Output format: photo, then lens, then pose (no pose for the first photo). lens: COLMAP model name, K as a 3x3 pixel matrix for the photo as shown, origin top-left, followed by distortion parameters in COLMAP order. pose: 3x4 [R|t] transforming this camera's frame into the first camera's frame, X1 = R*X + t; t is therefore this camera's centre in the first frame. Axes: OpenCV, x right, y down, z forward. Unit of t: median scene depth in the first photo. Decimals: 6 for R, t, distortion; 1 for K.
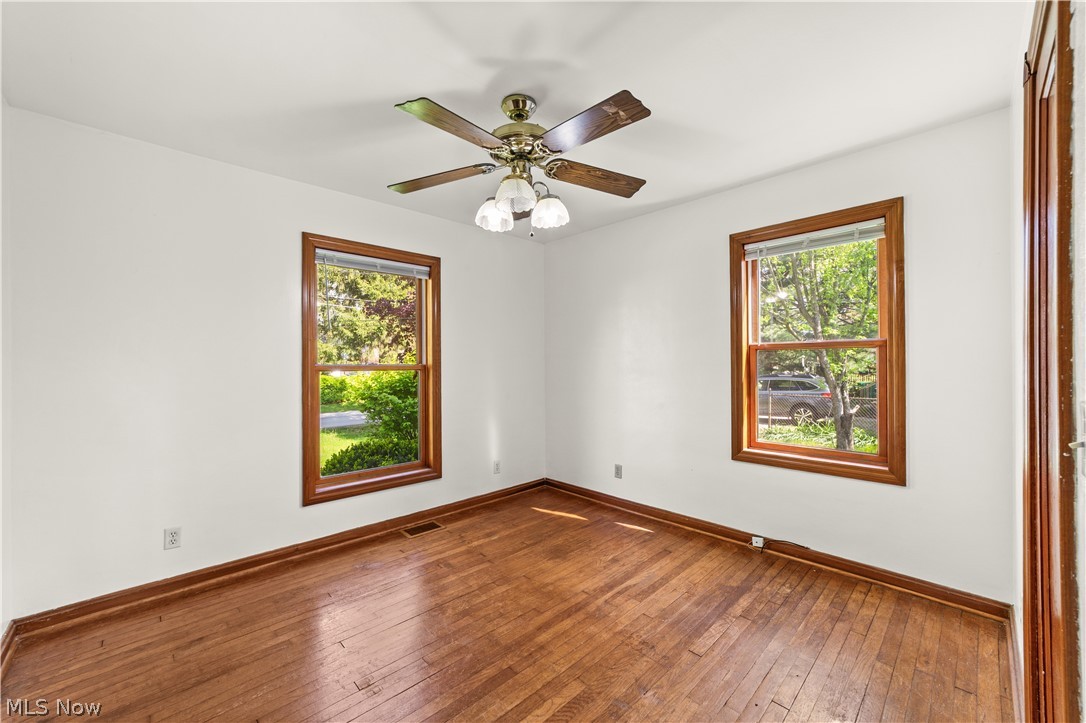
lens RADIAL K [[422.1, 0, 531.4], [0, 422.1, 359.9], [0, 0, 1]] dist [-0.011294, 0.005326]
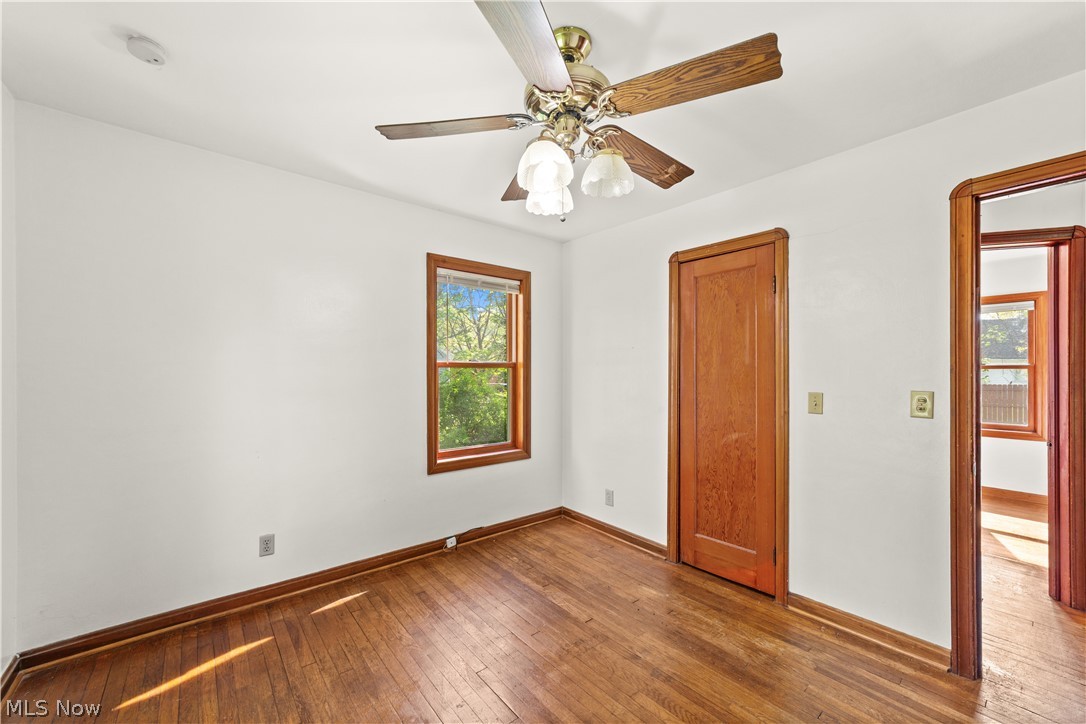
lens RADIAL K [[422.1, 0, 545.6], [0, 422.1, 371.7], [0, 0, 1]] dist [-0.011294, 0.005326]
pose [[0.060921, 0.005572, 0.998127, -0.539720], [-0.013003, 0.999904, -0.004788, -0.011133], [-0.998058, -0.012686, 0.060988, 0.678502]]
